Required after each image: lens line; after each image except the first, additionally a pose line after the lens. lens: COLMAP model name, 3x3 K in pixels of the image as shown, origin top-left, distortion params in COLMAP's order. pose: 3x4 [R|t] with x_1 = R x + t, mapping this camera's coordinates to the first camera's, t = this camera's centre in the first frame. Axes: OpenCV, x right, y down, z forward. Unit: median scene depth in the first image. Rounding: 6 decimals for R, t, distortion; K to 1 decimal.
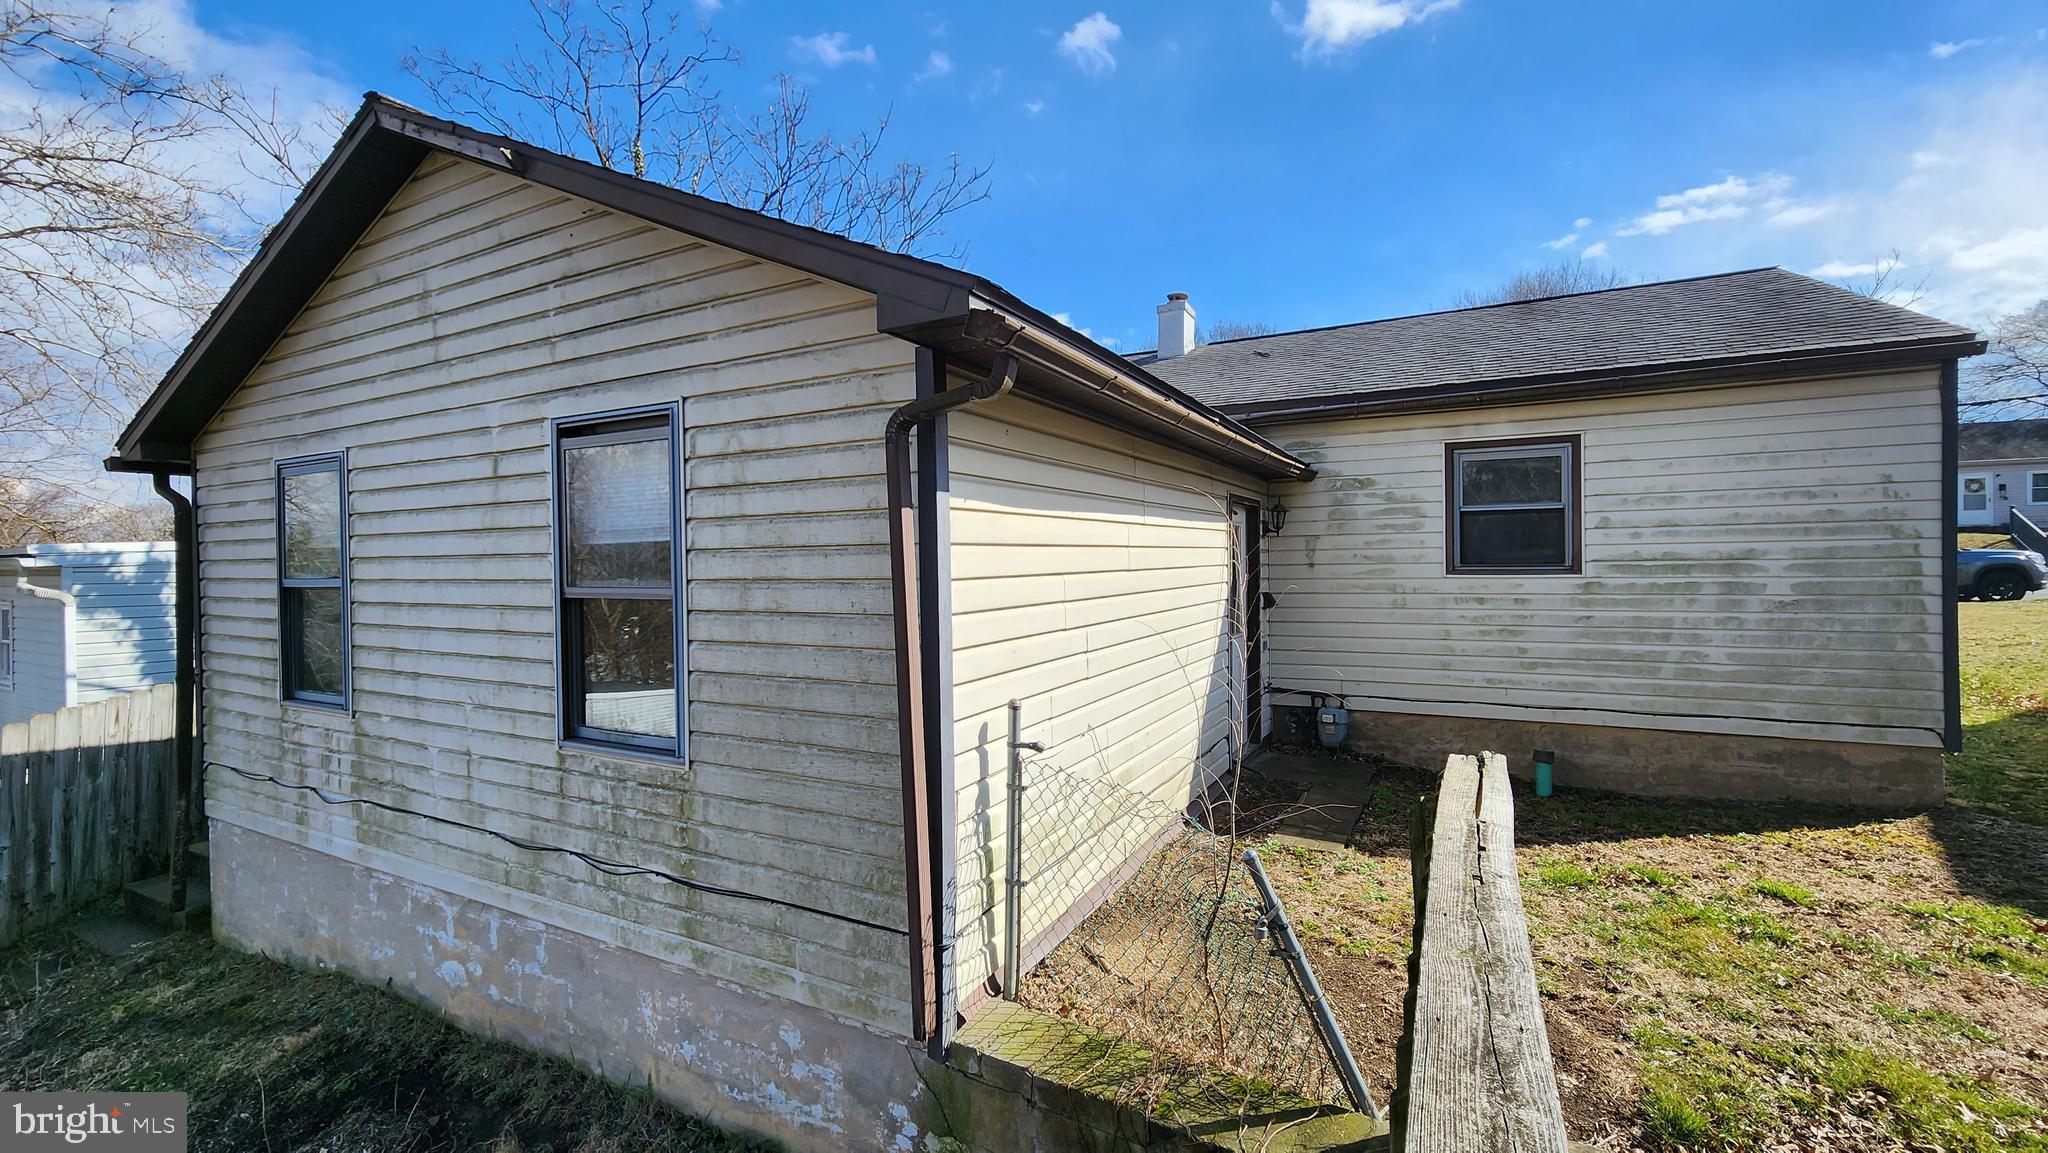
lens RADIAL K [[849.2, 0, 1033.6], [0, 849.2, 568.4], [0, 0, 1]] dist [-0.002614, 0.001798]
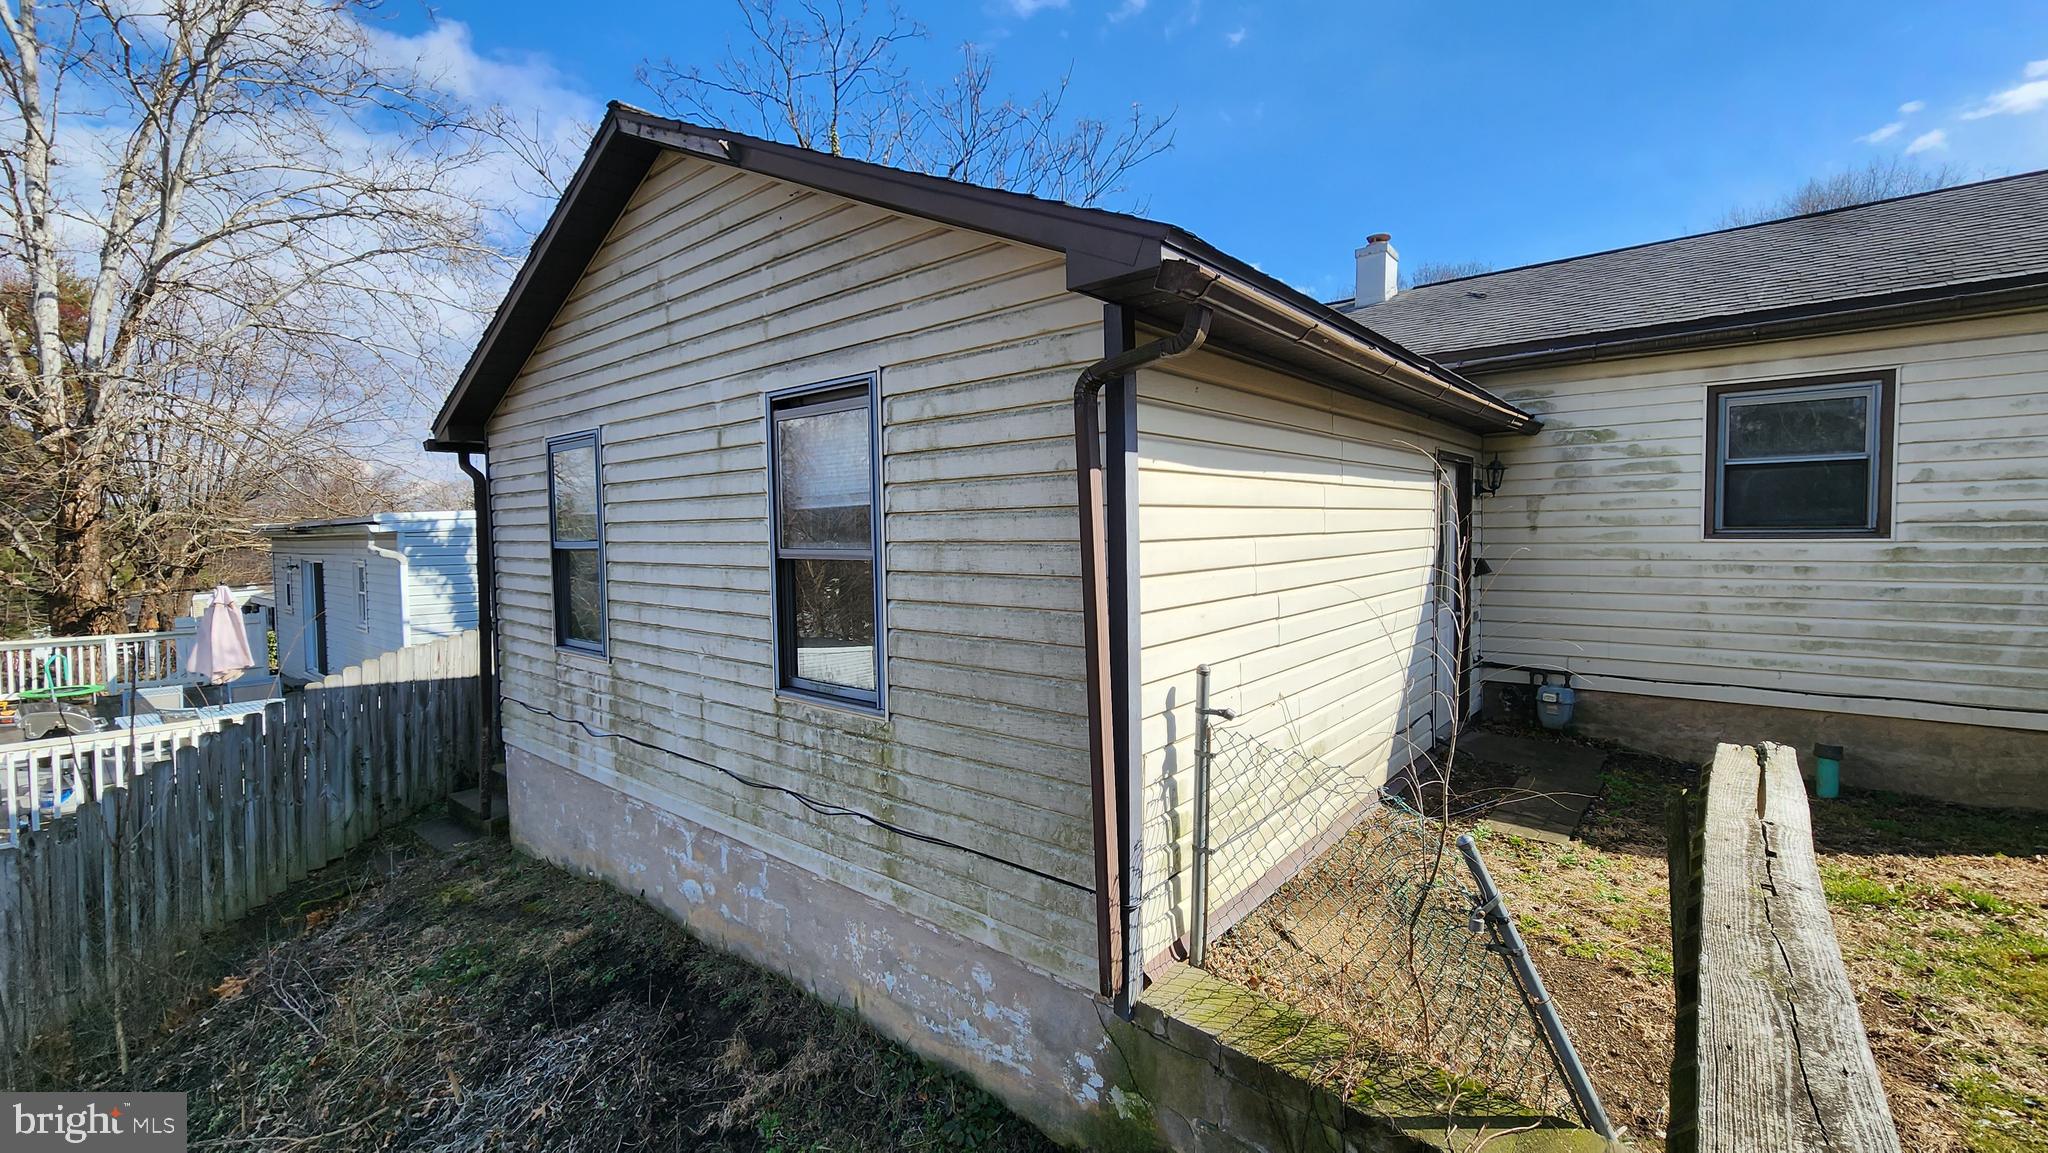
lens RADIAL K [[849.1, 0, 1032.7], [0, 849.1, 567.8], [0, 0, 1]] dist [-0.000711, 0.000147]
pose [[0.977892, 0.007595, -0.208973, -0.006946], [0.000837, 0.999190, 0.040232, 0.002244], [0.209110, -0.039517, 0.977093, 0.006417]]
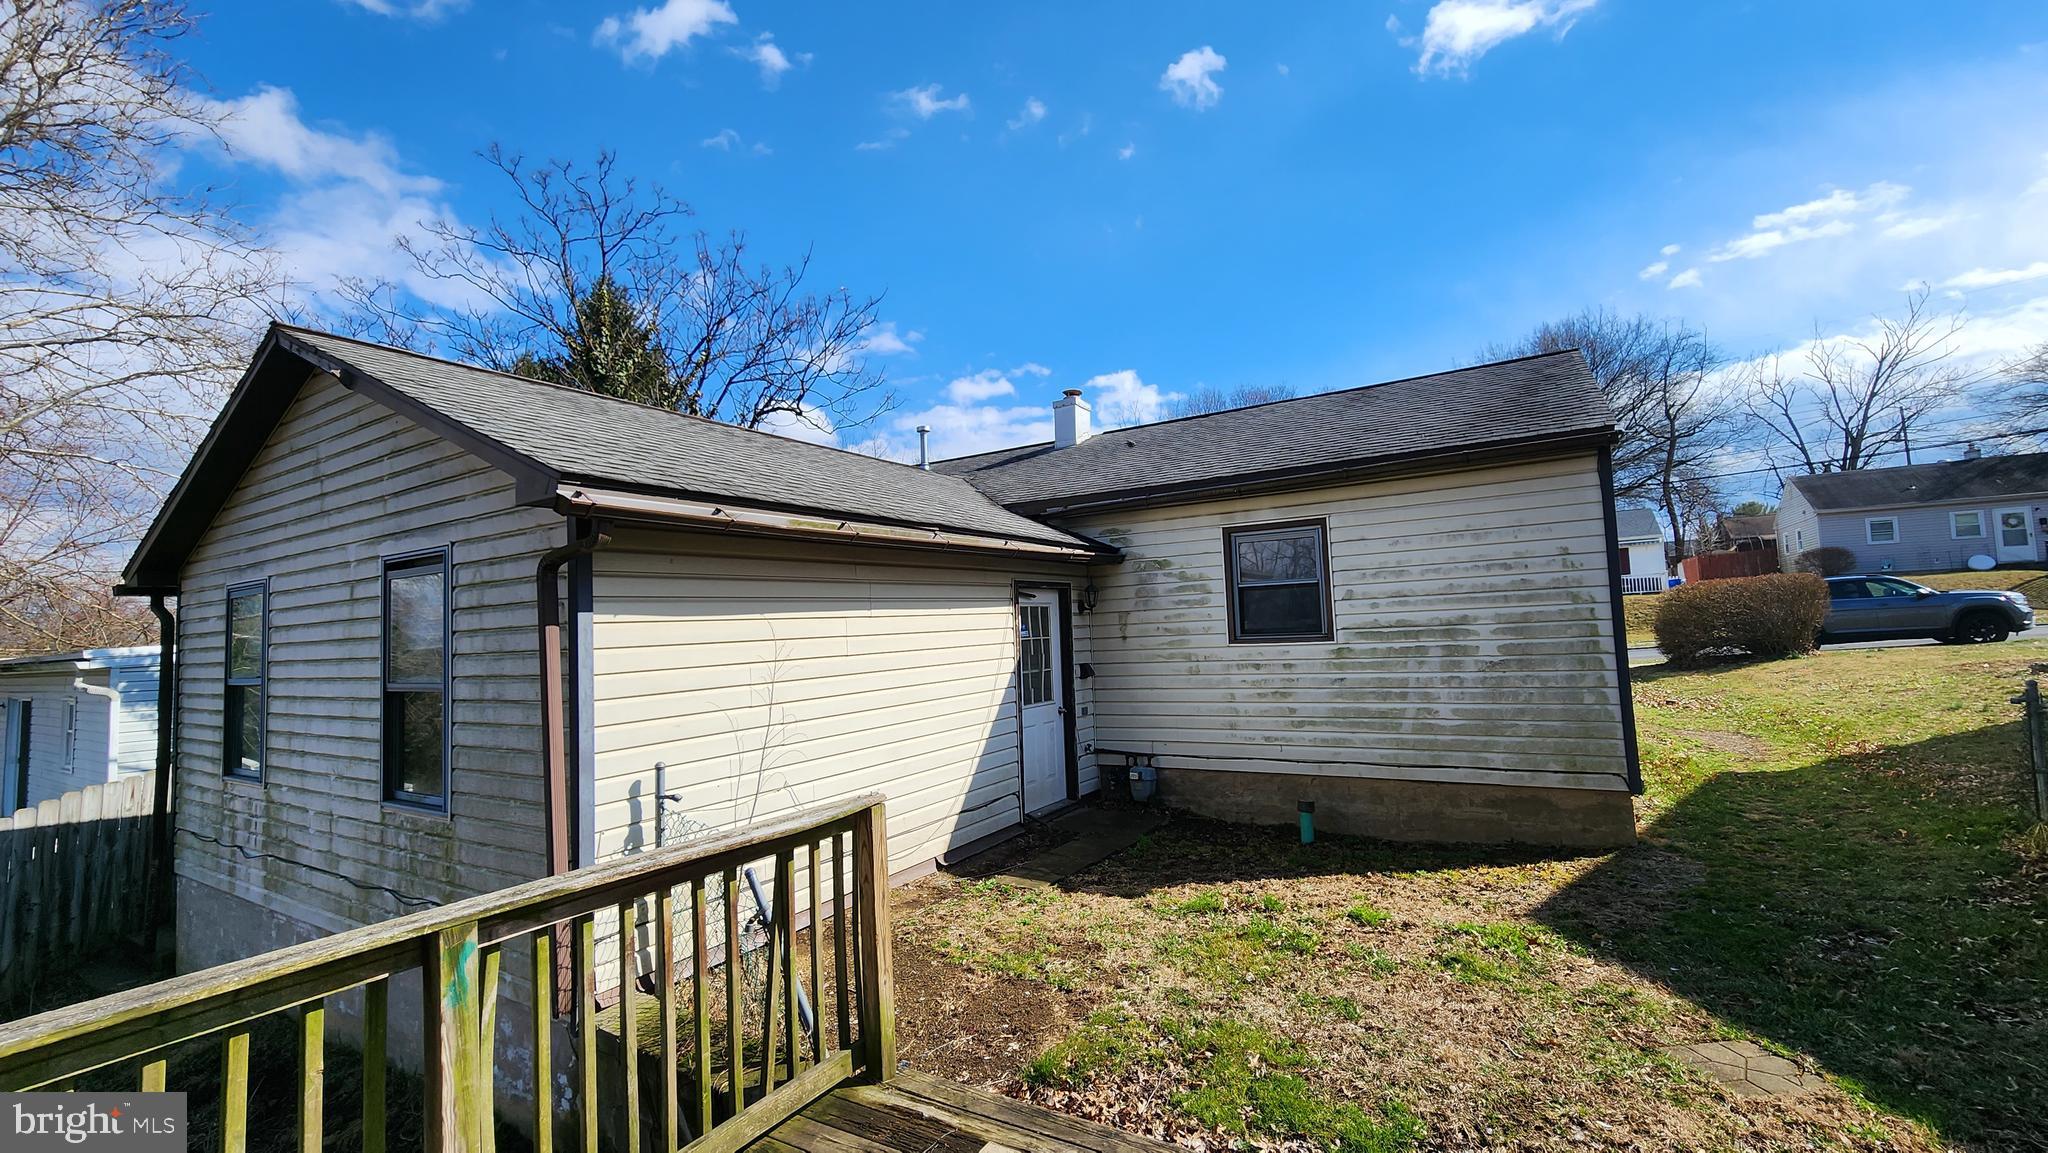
lens RADIAL K [[849.1, 0, 1032.7], [0, 849.1, 567.8], [0, 0, 1]] dist [-0.000711, 0.000147]
pose [[0.997170, -0.035357, -0.066350, 0.412538], [0.030179, 0.996538, -0.077473, -0.018658], [0.068859, 0.075252, 0.994784, -0.196065]]
